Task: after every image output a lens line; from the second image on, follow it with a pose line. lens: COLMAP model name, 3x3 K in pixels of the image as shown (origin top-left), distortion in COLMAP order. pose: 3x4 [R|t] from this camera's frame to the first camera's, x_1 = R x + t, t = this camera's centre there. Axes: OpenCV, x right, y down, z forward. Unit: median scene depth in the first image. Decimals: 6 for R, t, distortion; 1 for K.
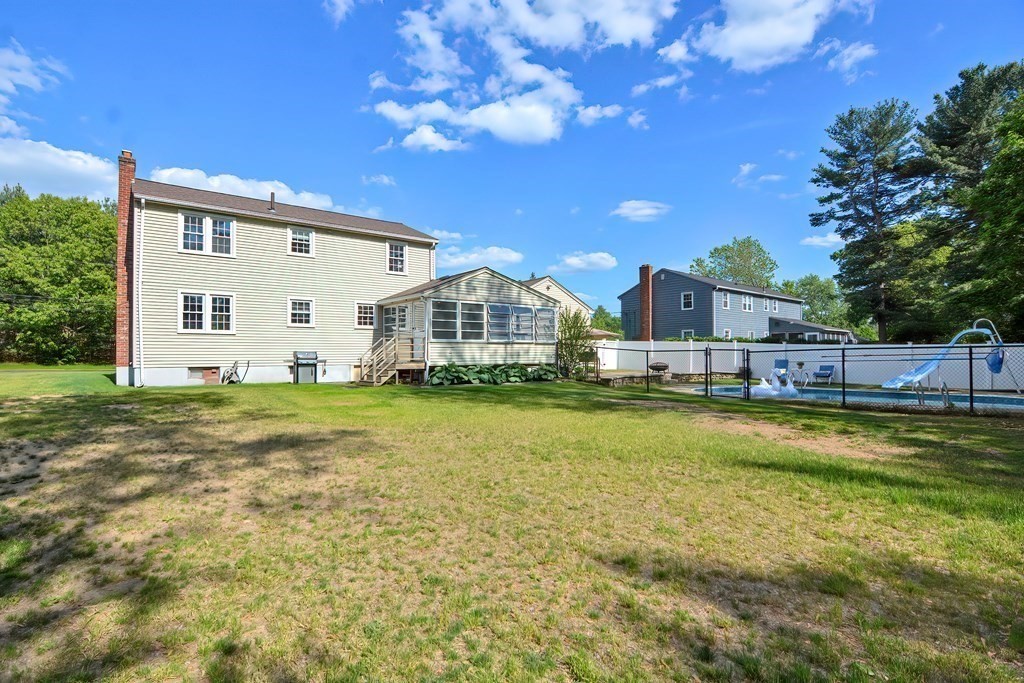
lens RADIAL K [[497.9, 0, 532.2], [0, 497.9, 337.2], [0, 0, 1]] dist [-0.063646, -0.000306]
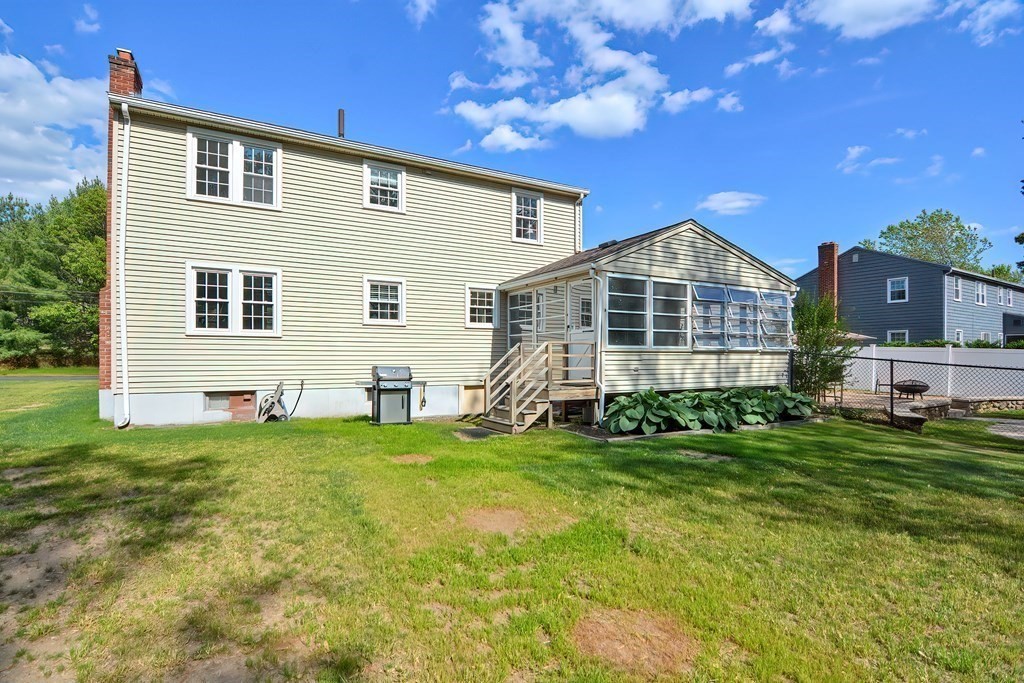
lens RADIAL K [[500.8, 0, 512.0], [0, 500.8, 341.5], [0, 0, 1]] dist [-0.063341, -0.000096]
pose [[0.981909, 0.001686, -0.189348, -0.176676], [-0.000943, 0.999991, 0.004014, -0.002376], [0.189353, -0.003763, 0.981902, 0.375486]]
